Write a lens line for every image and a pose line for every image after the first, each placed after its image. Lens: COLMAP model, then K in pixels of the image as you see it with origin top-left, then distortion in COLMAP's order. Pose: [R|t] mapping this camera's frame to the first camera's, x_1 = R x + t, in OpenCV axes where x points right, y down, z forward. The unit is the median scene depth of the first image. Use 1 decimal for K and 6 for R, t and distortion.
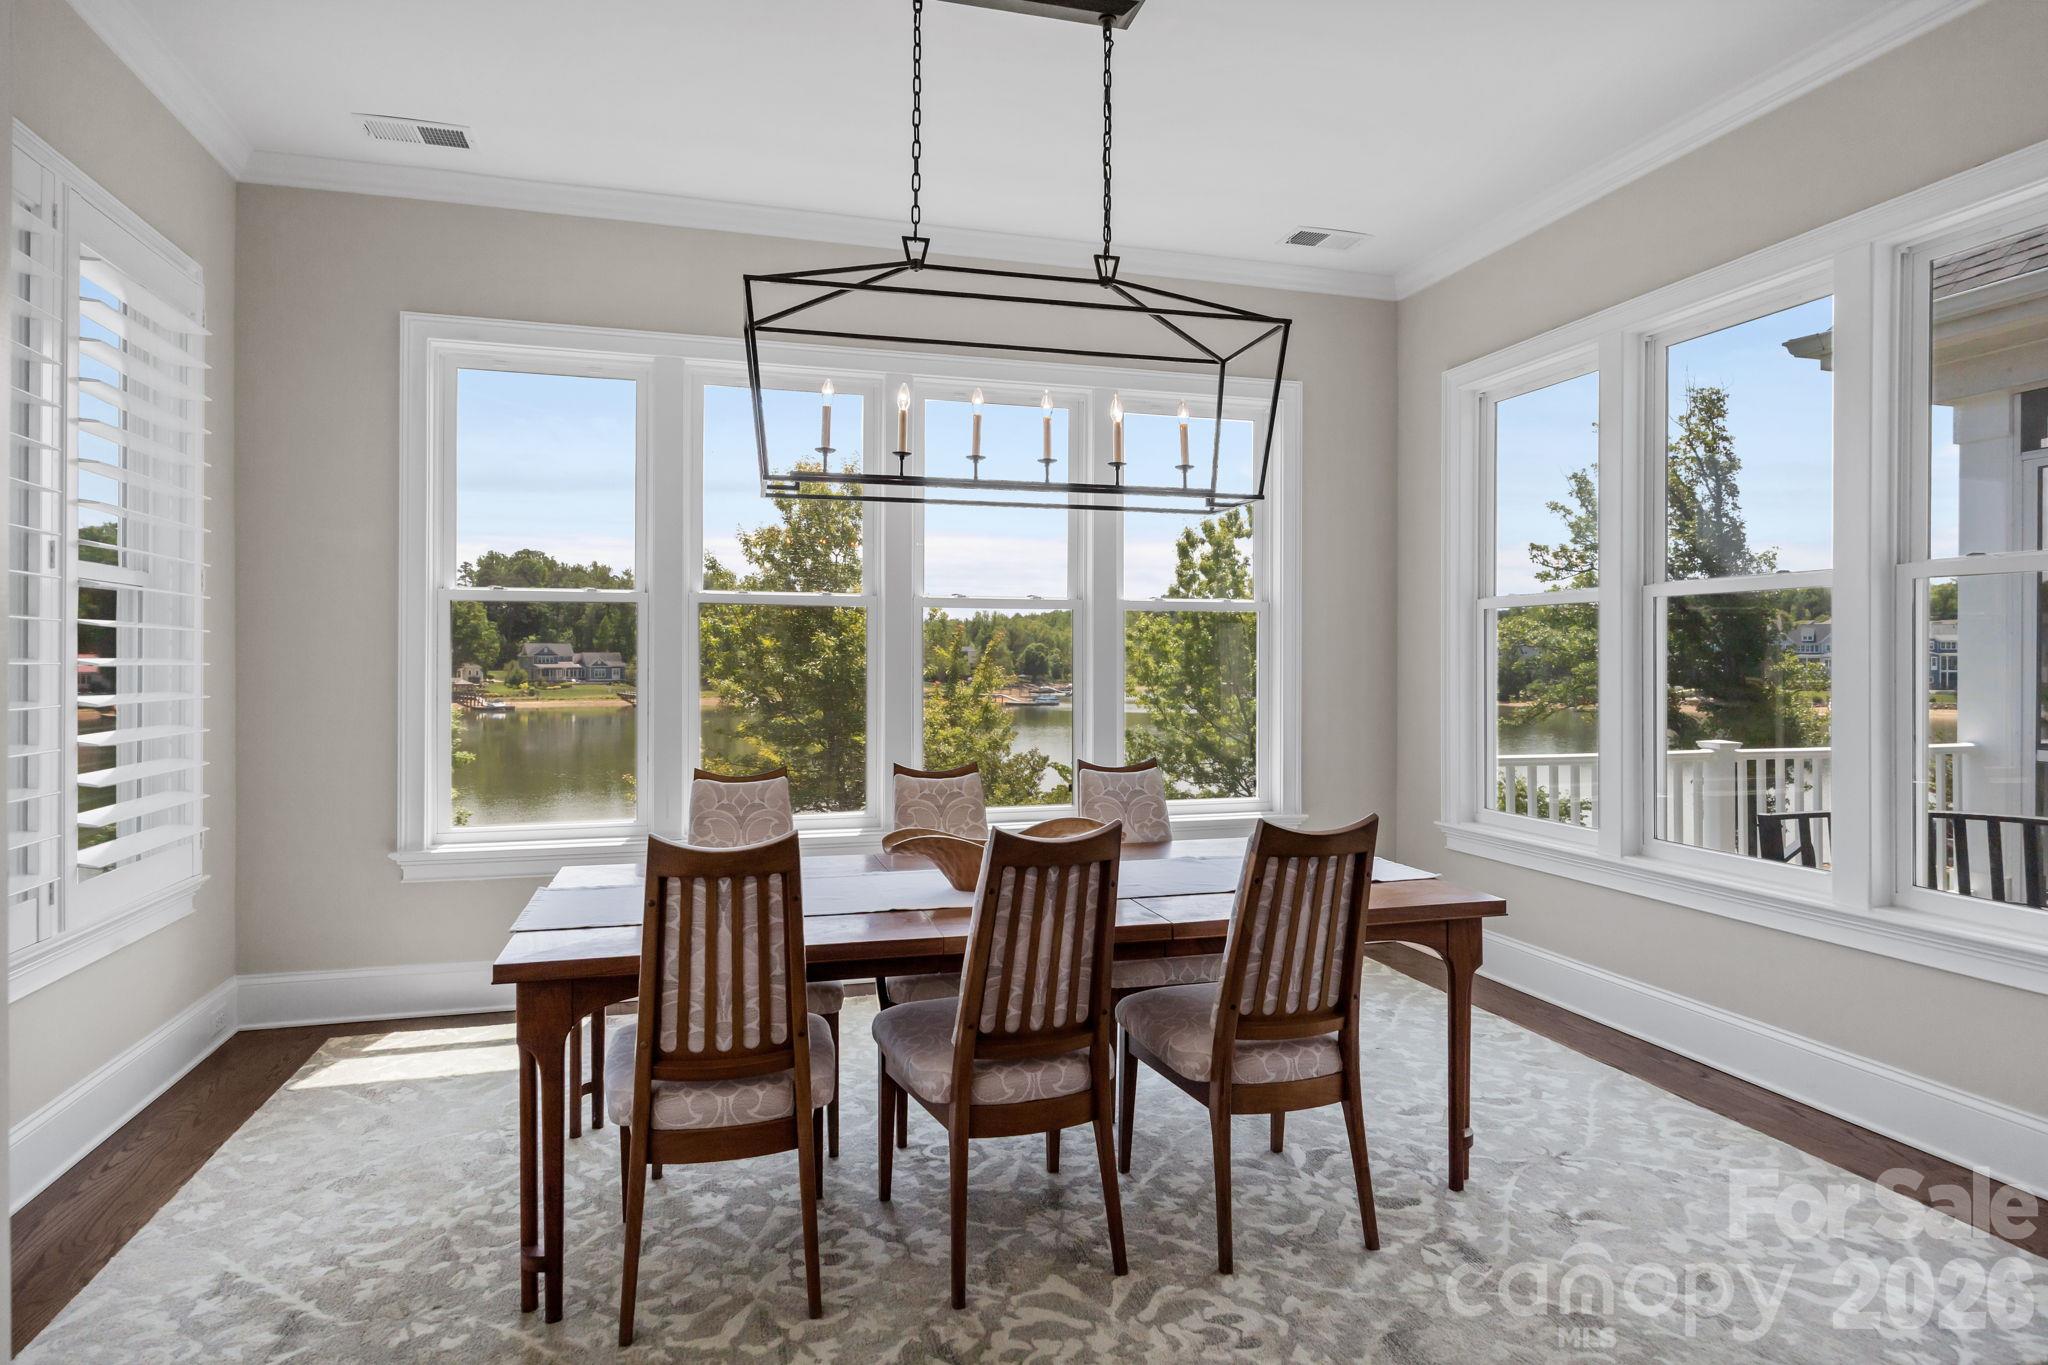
lens RADIAL K [[1196.0, 0, 1026.4], [0, 1196.0, 674.0], [0, 0, 1]] dist [-0.001004, -0.003403]
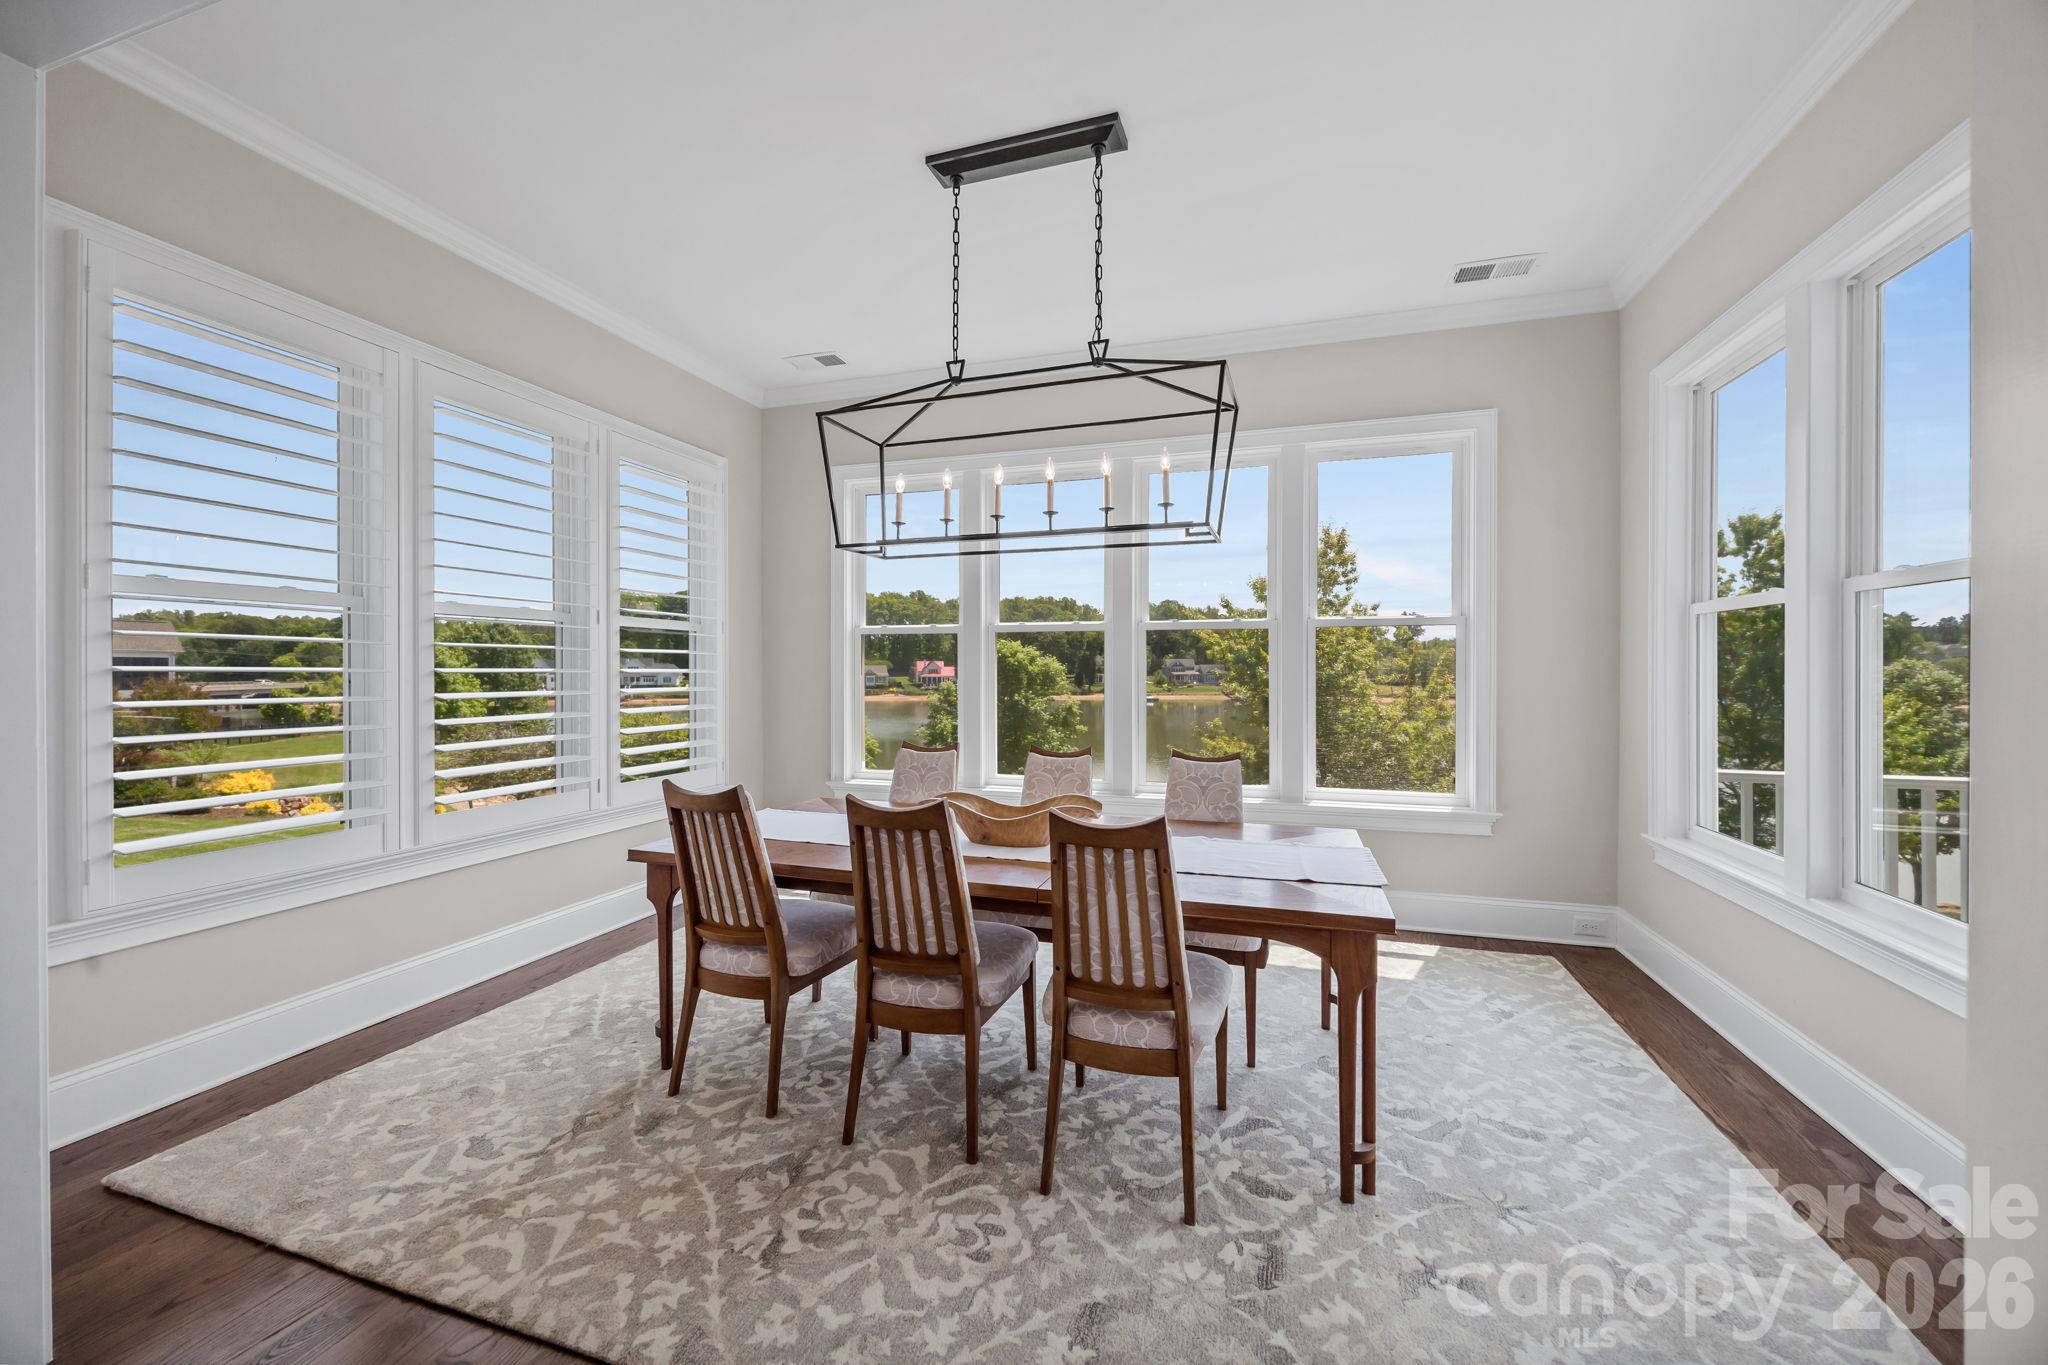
lens RADIAL K [[805.0, 0, 1019.4], [0, 805.0, 679.4], [0, 0, 1]] dist [-0.007130, 0.000560]
pose [[0.819422, 0.005556, -0.573164, 0.391927], [-0.005003, 0.999984, 0.002540, -0.002090], [0.573169, 0.000786, 0.819437, 0.225900]]
